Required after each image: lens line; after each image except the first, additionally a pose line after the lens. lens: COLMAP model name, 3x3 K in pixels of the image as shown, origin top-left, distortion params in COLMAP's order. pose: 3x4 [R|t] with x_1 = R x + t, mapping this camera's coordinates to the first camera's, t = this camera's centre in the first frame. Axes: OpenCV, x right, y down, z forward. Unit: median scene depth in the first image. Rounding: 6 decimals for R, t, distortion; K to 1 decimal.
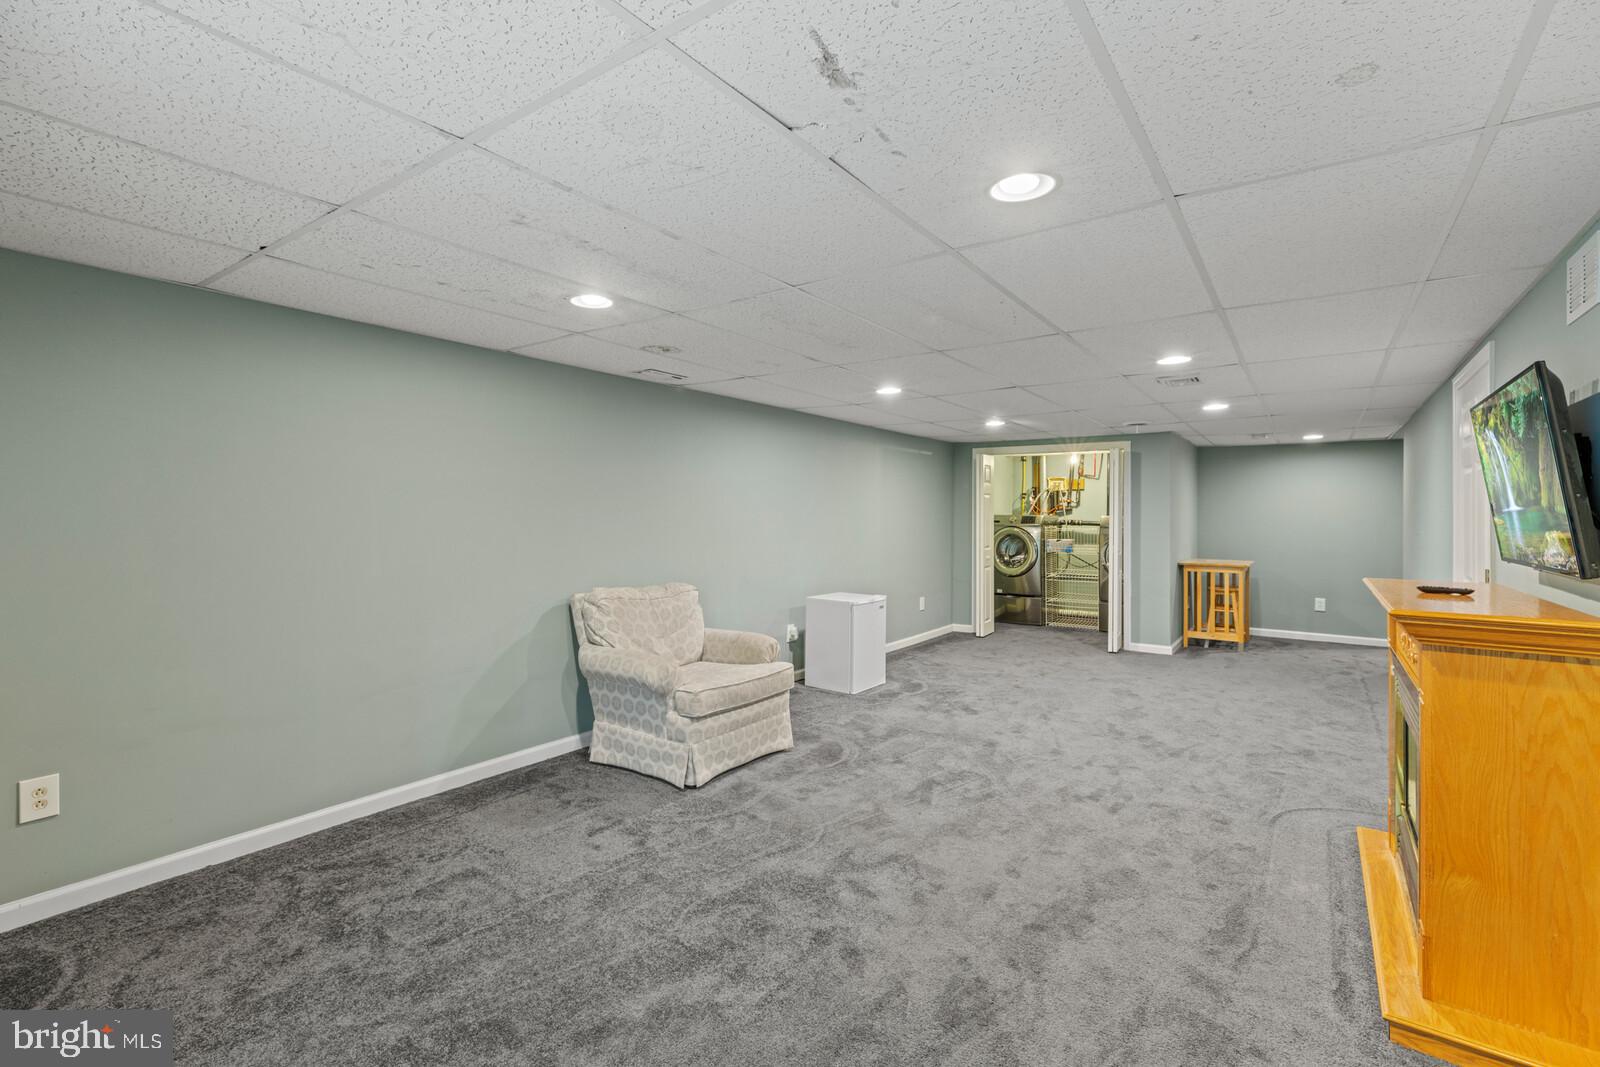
lens RADIAL K [[713.0, 0, 792.4], [0, 713.0, 521.3], [0, 0, 1]] dist [-0.000617, -0.000092]
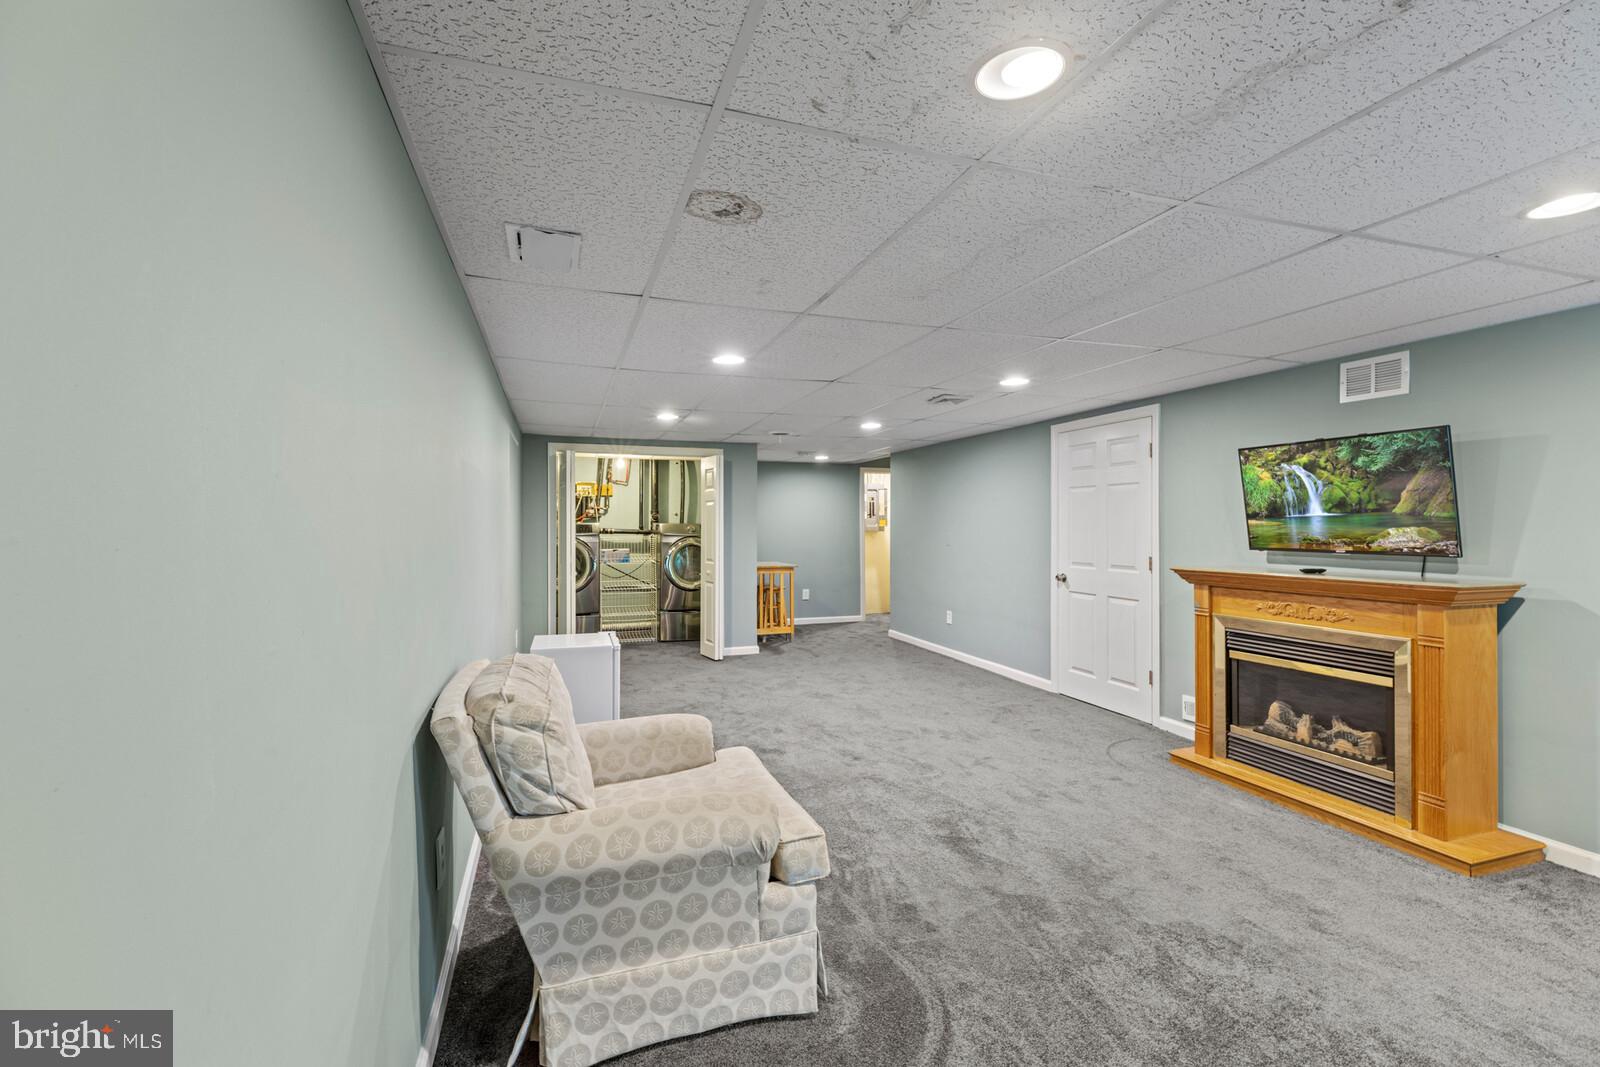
lens RADIAL K [[713.0, 0, 796.5], [0, 713.0, 529.5], [0, 0, 1]] dist [-0.000617, -0.000092]
pose [[0.575881, -0.012947, 0.817431, -0.558930], [0.012863, 0.999894, 0.006775, -0.007348], [-0.817432, 0.006613, 0.575987, 0.624781]]
